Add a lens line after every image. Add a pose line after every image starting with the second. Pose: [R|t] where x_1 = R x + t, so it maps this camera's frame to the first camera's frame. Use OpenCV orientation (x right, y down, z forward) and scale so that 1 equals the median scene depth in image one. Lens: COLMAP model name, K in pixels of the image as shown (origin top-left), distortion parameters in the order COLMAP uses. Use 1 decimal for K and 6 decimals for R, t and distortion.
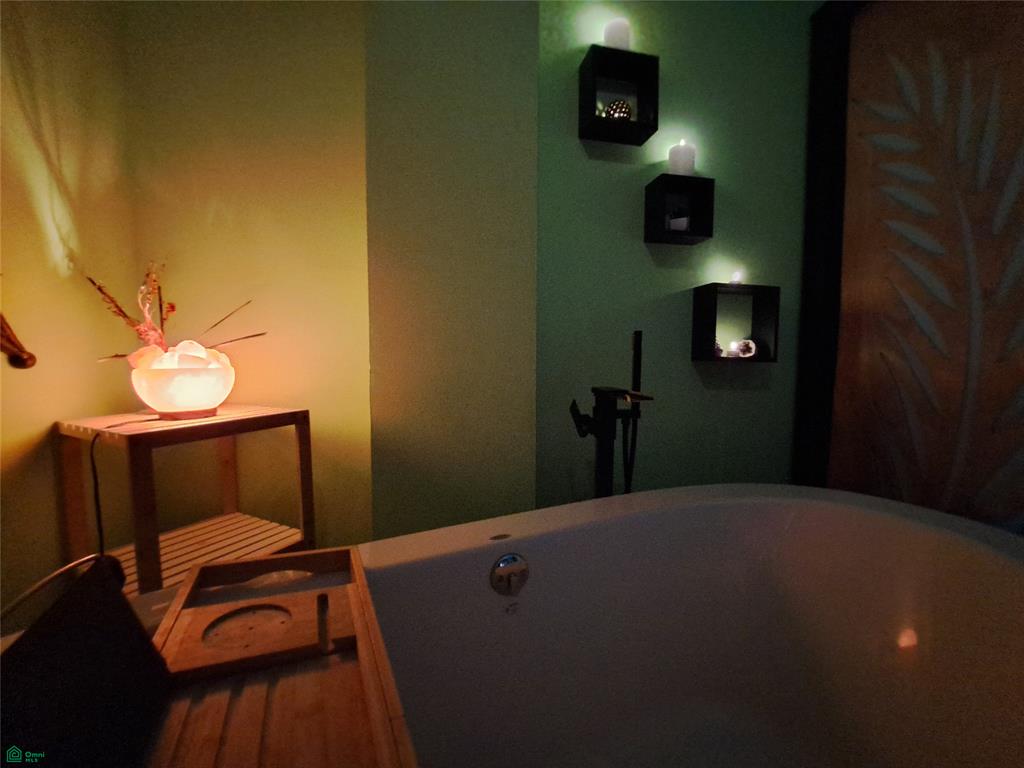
lens RADIAL K [[407.5, 0, 512.0], [0, 407.5, 384.0], [0, 0, 1]] dist [-0.024116, -0.000013]
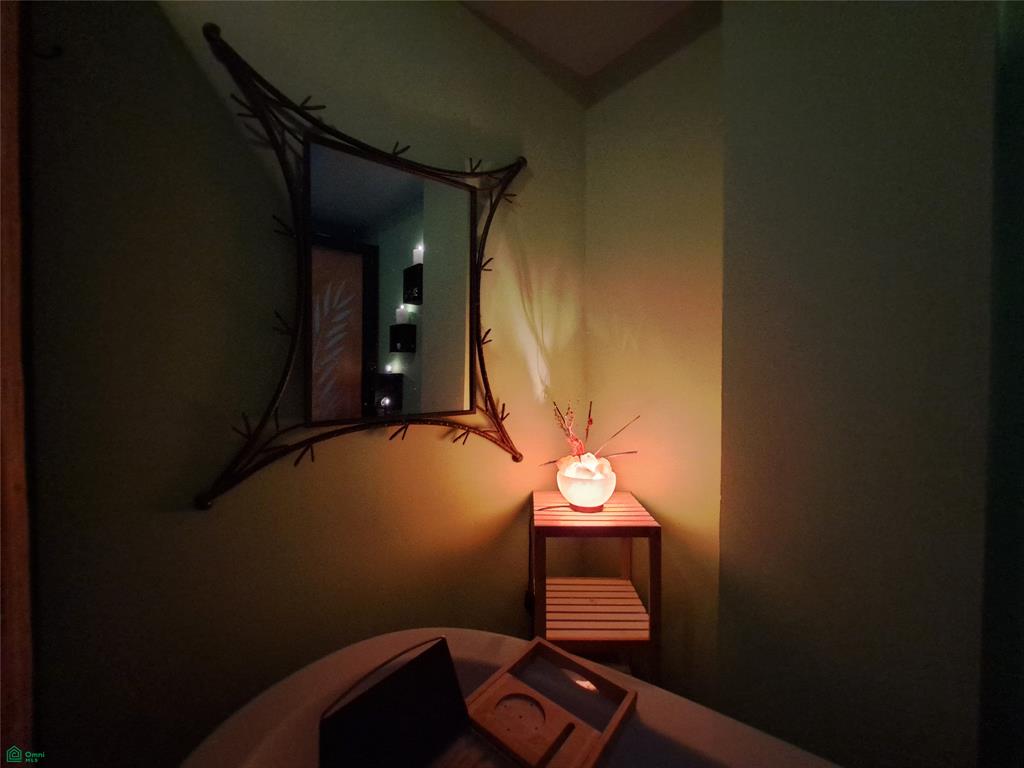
lens RADIAL K [[407.8, 0, 516.4], [0, 407.8, 380.3], [0, 0, 1]] dist [-0.017498, -0.000348]
pose [[0.430945, 0.015185, -0.902251, 0.295232], [-0.060056, 0.998124, -0.011886, -0.270640], [0.900378, 0.059308, 0.431048, 0.119877]]
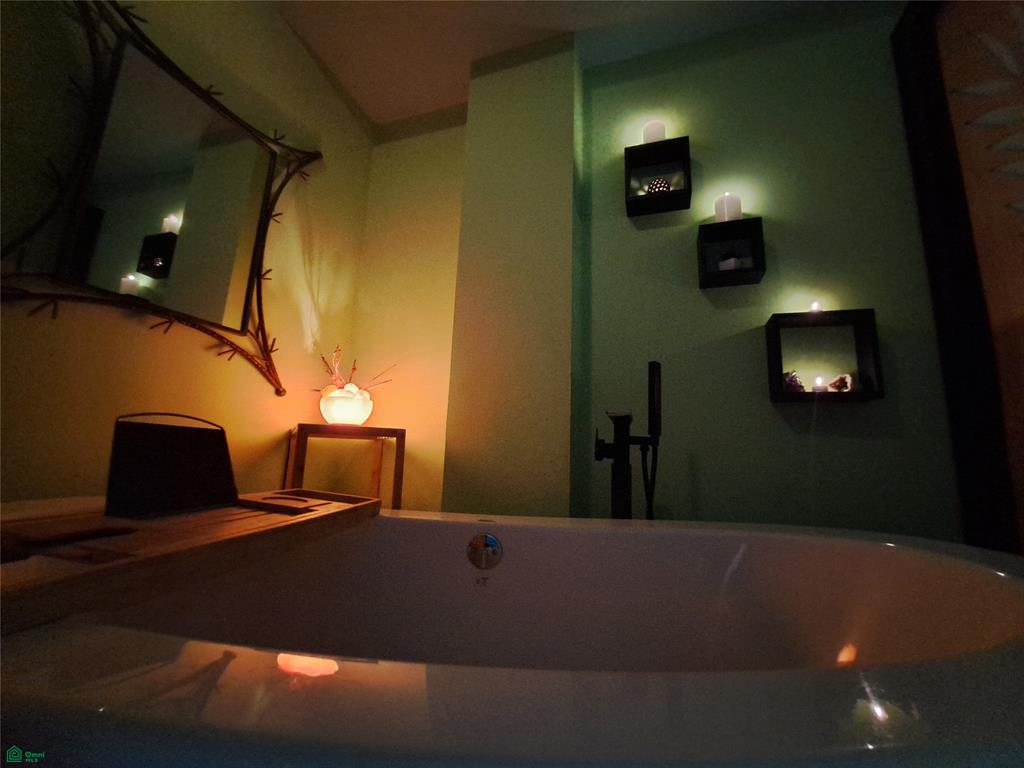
lens RADIAL K [[407.8, 0, 516.4], [0, 407.8, 380.3], [0, 0, 1]] dist [-0.017498, -0.000348]
pose [[0.857285, -0.062720, -0.511008, 0.545566], [-0.068132, 0.970001, -0.233357, 0.188876], [0.510314, 0.234870, 0.827294, -0.055068]]
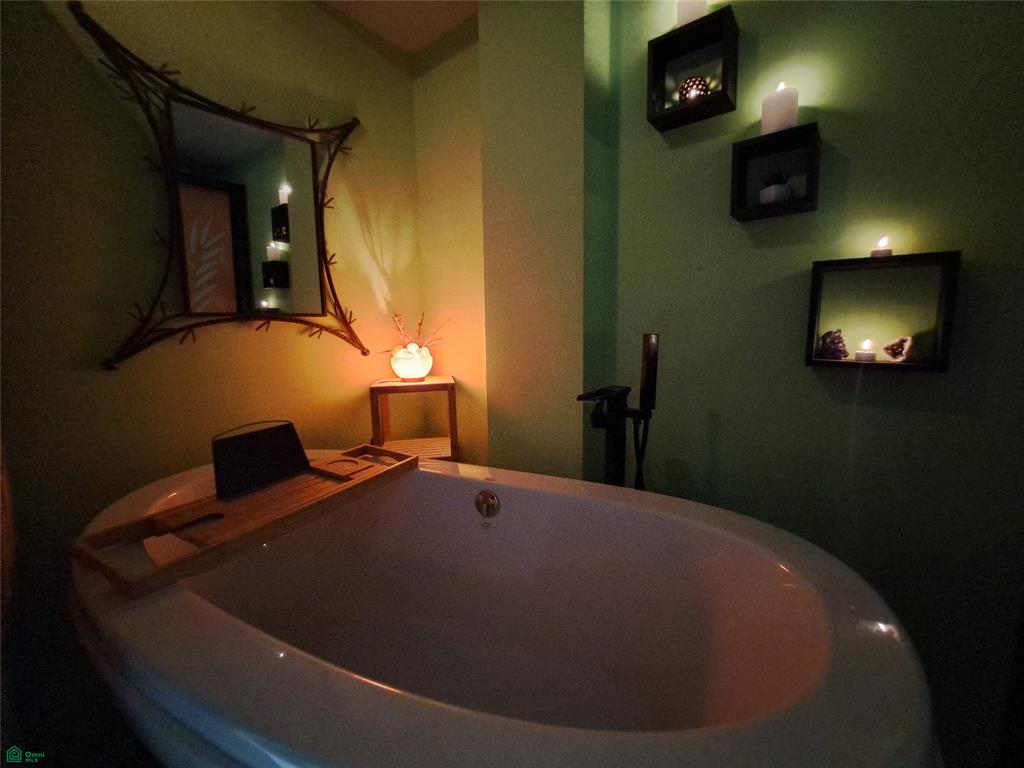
lens RADIAL K [[407.8, 0, 516.4], [0, 407.8, 380.3], [0, 0, 1]] dist [-0.017498, -0.000348]
pose [[0.622264, 0.085687, -0.778104, 0.905044], [-0.035022, 0.996043, 0.081680, -0.088238], [0.782024, -0.023576, 0.622803, 0.110651]]
